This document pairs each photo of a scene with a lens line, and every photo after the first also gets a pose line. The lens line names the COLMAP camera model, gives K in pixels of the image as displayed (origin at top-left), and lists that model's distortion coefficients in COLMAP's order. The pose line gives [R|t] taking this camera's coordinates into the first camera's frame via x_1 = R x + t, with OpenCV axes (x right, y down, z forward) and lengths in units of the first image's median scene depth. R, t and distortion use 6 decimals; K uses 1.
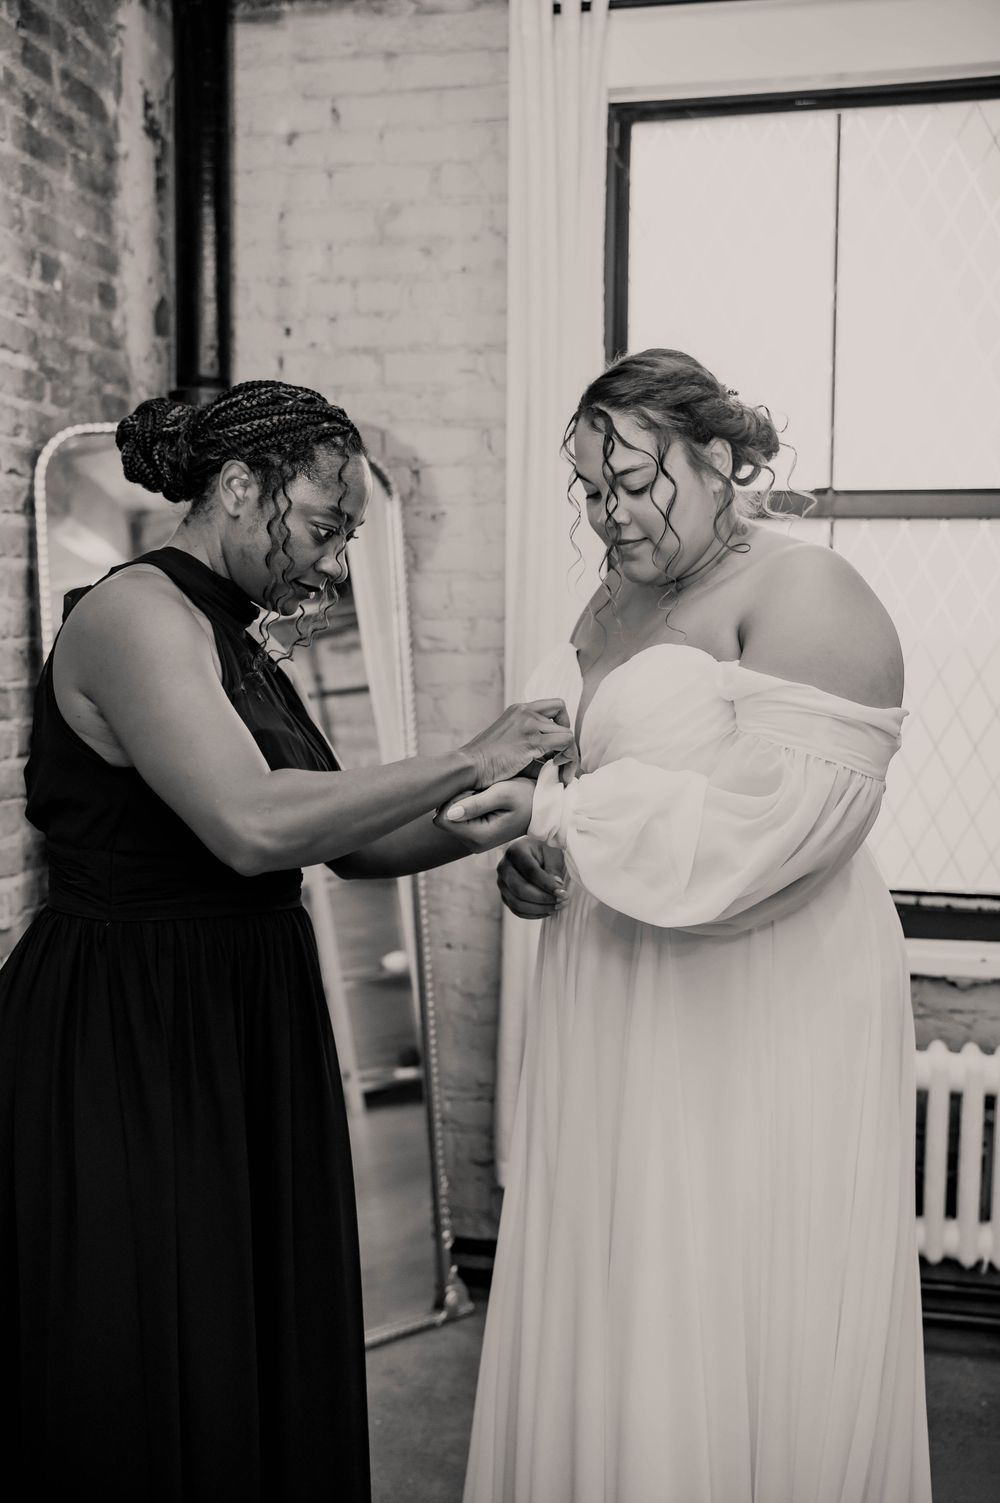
lens RADIAL K [[1497.1, 0, 528.0], [0, 1497.1, 748.1], [0, 0, 1]] dist [-0.068547, 0.173642]
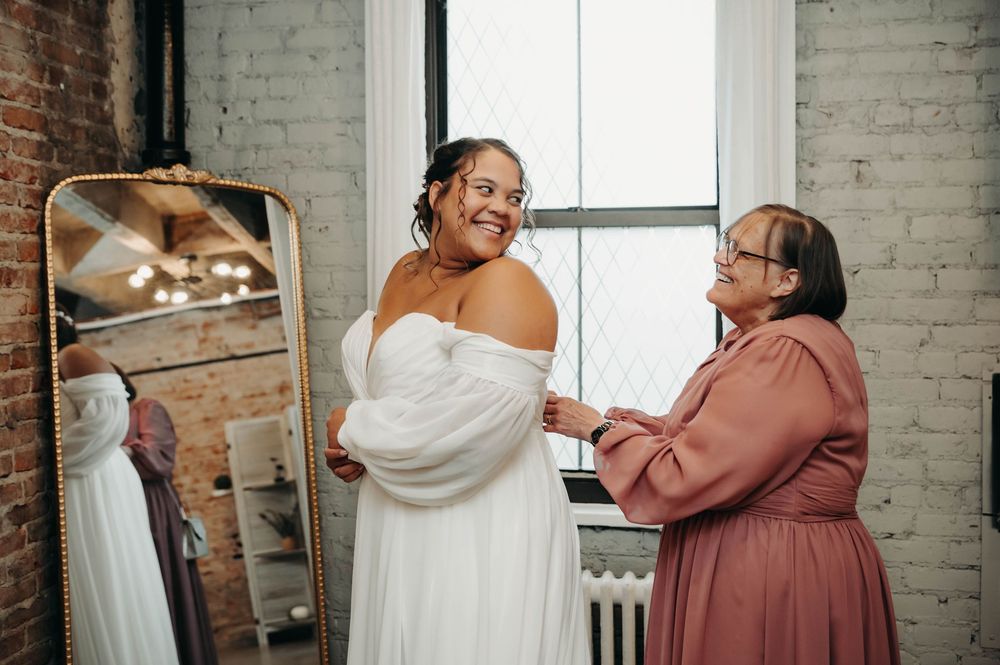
lens RADIAL K [[1072.6, 0, 486.9], [0, 1072.6, 326.4], [0, 0, 1]] dist [-0.063797, 0.172876]
pose [[0.999893, -0.013589, 0.005368, 0.108388], [0.013836, 0.998695, -0.049155, -0.000967], [-0.004693, 0.049224, 0.998777, -0.090735]]
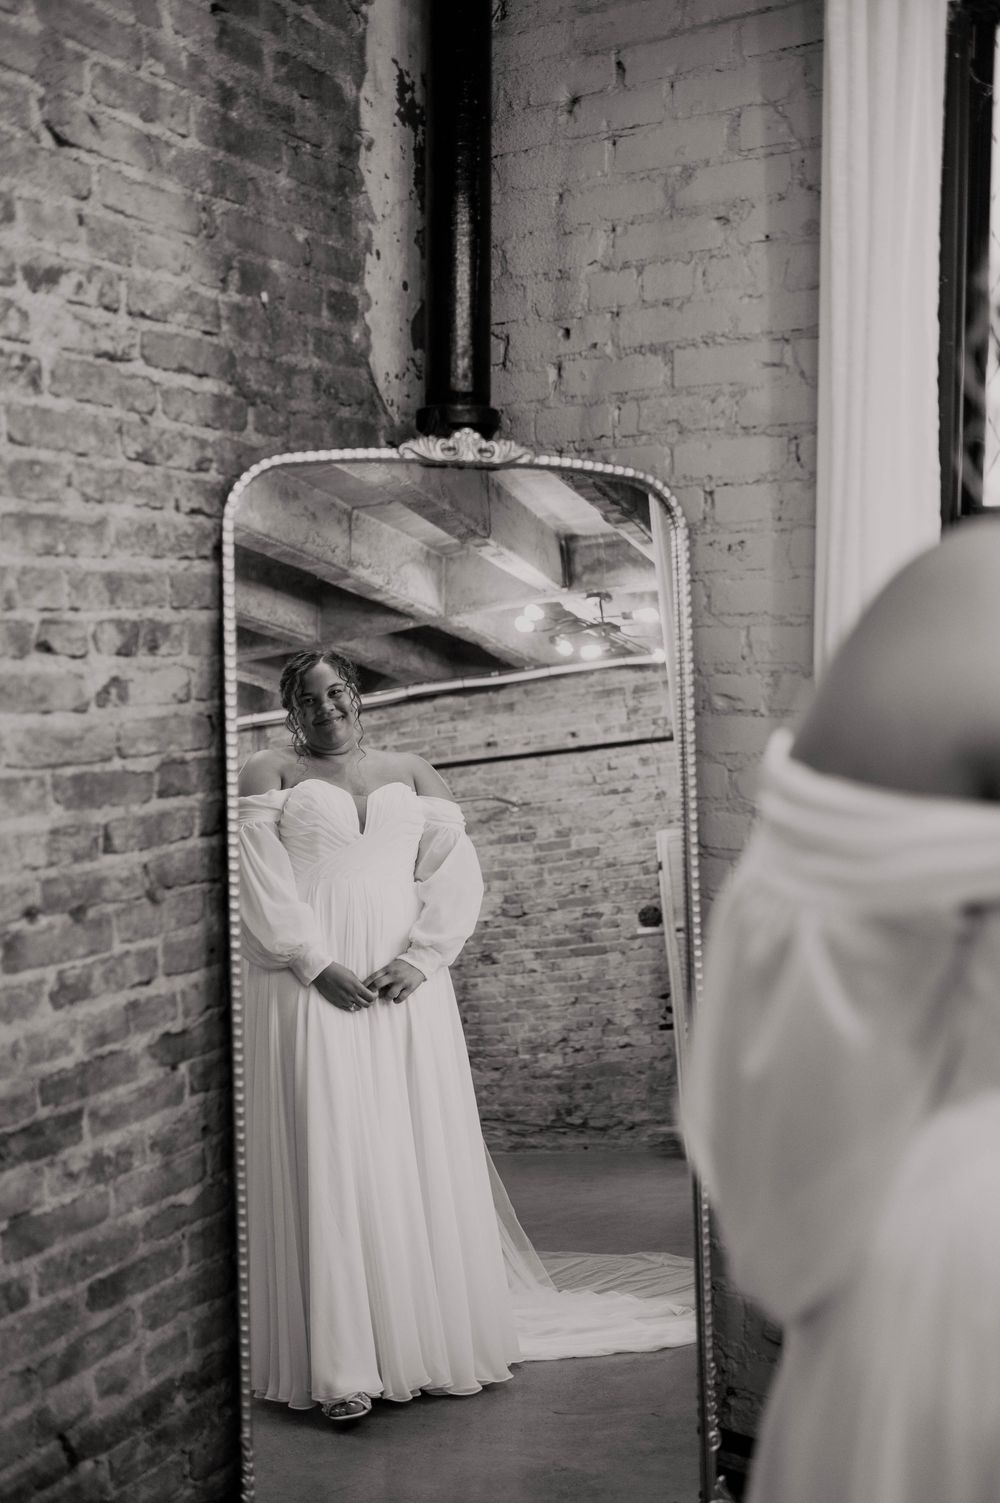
lens RADIAL K [[1447.5, 0, 500.0], [0, 1447.5, 751.5], [0, 0, 1]] dist [-0.055875, 0.086129]
pose [[0.931662, 0.024953, -0.362469, 0.117688], [-0.026617, 0.999646, 0.000401, -0.044826], [0.362350, 0.009275, 0.931996, 0.246306]]
